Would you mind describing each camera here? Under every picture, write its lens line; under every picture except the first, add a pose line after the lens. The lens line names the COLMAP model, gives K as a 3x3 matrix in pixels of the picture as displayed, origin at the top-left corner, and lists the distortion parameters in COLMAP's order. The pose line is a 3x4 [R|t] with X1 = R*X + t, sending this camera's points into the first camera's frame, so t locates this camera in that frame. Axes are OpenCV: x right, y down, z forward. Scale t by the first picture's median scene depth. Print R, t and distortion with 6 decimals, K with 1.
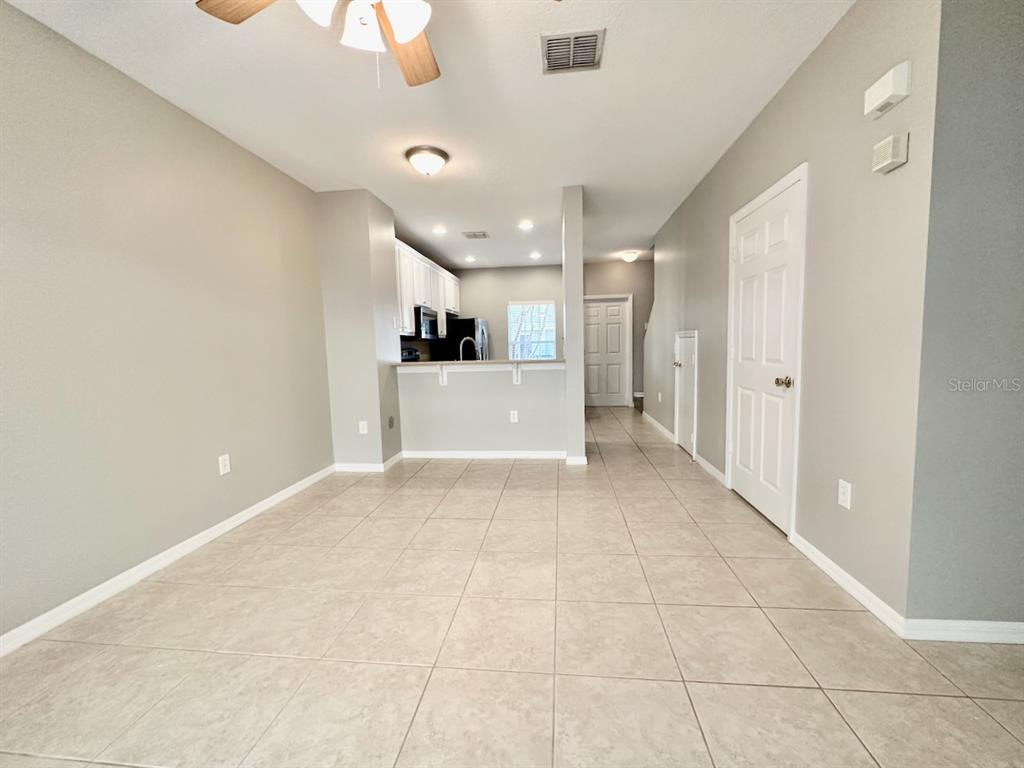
lens RADIAL K [[423.0, 0, 513.5], [0, 423.0, 384.4], [0, 0, 1]] dist [-0.002213, -0.000084]
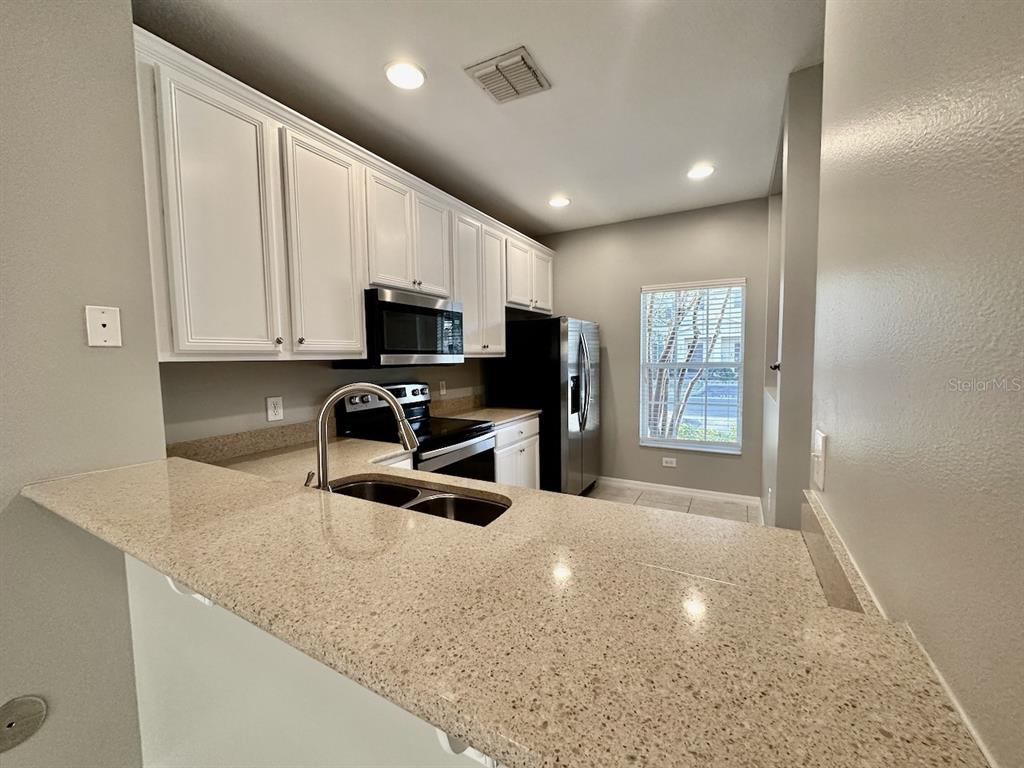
lens RADIAL K [[408.0, 0, 513.2], [0, 408.0, 384.1], [0, 0, 1]] dist [-0.002161, -0.000245]
pose [[0.923363, 0.037834, -0.382059, 0.069622], [-0.042357, 0.999097, -0.003431, -0.123151], [0.381584, 0.019351, 0.924132, 0.882983]]
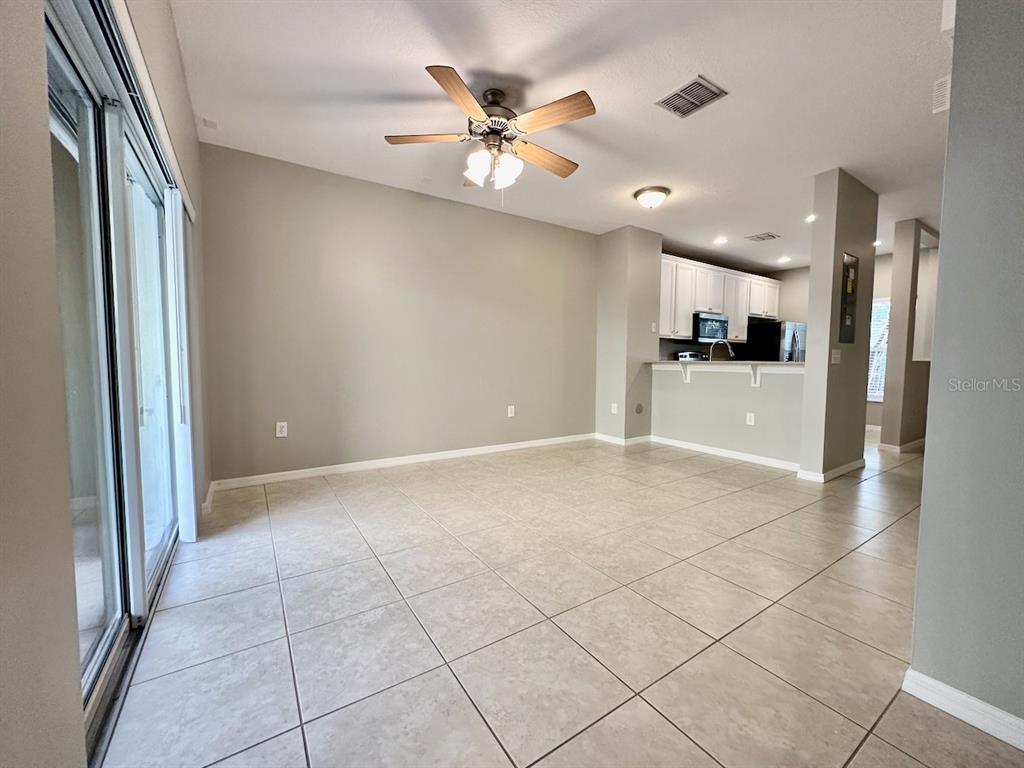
lens RADIAL K [[408.0, 0, 513.2], [0, 408.0, 384.1], [0, 0, 1]] dist [-0.002161, -0.000245]
pose [[0.638922, 0.079557, -0.765146, 0.376654], [-0.094401, 0.995229, 0.024651, 0.023793], [0.763457, 0.056481, 0.643384, -0.045436]]
